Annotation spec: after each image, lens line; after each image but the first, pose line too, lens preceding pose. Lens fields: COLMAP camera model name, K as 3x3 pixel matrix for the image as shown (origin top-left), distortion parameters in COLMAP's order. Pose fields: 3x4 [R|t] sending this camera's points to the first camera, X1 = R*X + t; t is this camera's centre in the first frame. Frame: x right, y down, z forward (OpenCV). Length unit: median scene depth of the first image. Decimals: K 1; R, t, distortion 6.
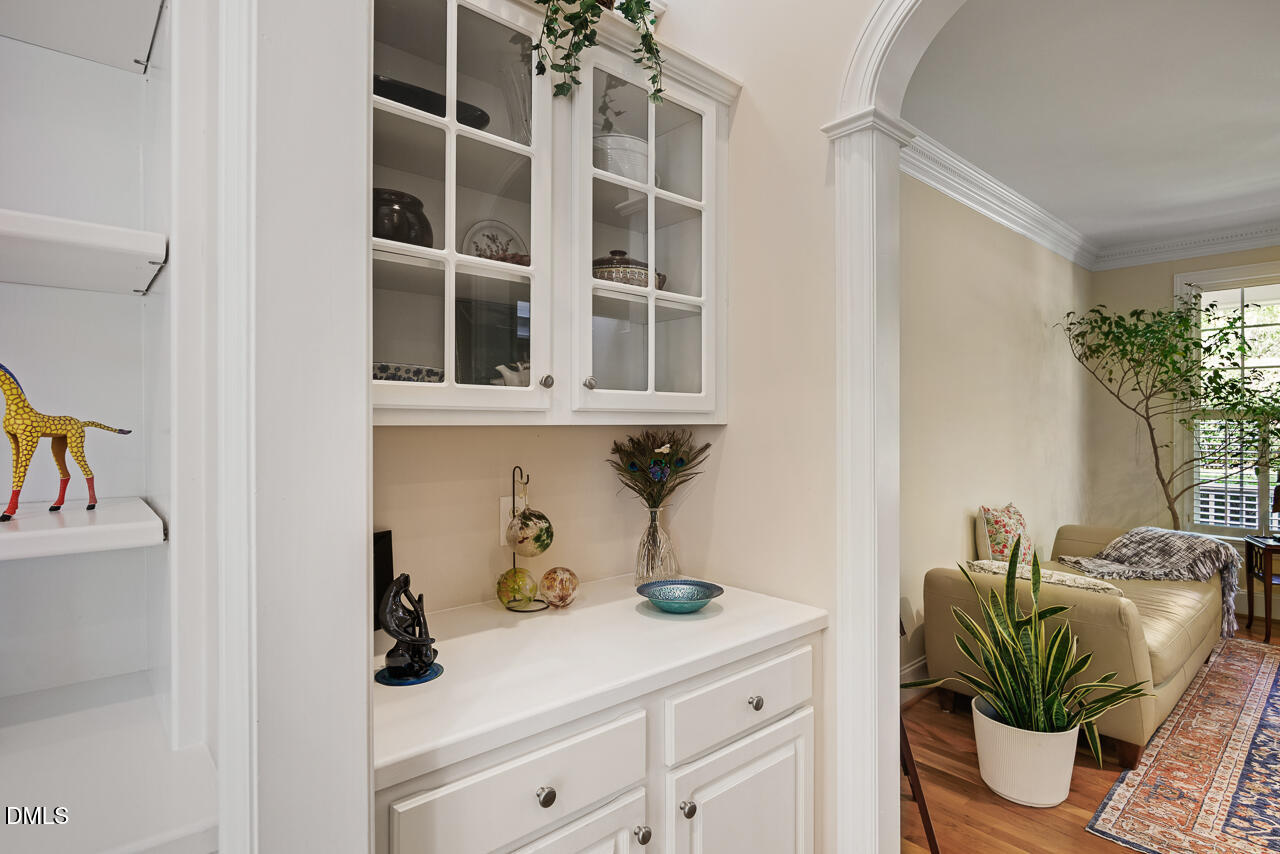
lens RADIAL K [[659.1, 0, 639.1], [0, 659.1, 423.7], [0, 0, 1]] dist [-0.000091, -0.000004]
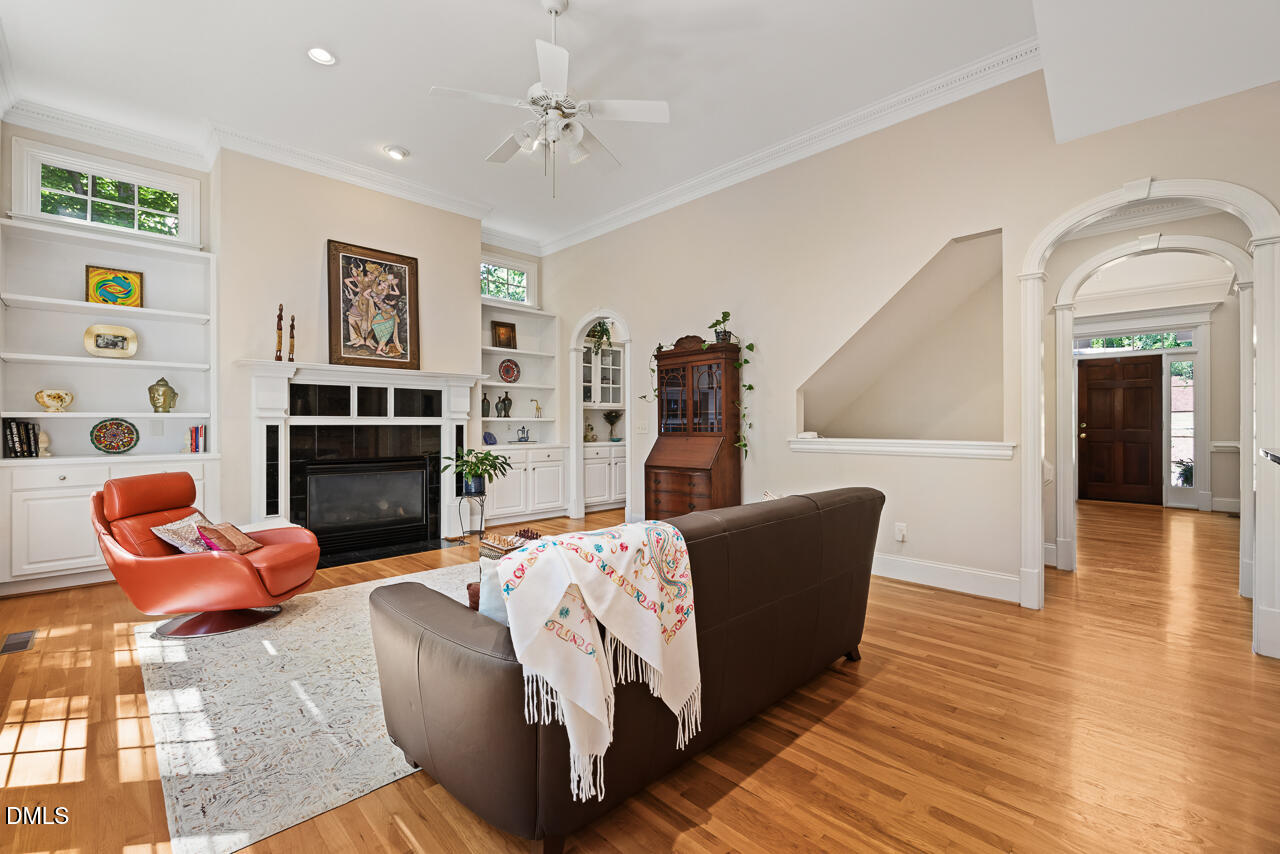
lens RADIAL K [[548.4, 0, 641.2], [0, 548.4, 425.8], [0, 0, 1]] dist [0.000025, 0.000000]
pose [[0.999021, -0.000017, 0.044242, 0.068615], [0.000033, 1.000000, -0.000371, 0.146102], [-0.044242, 0.000372, 0.999021, -3.679496]]
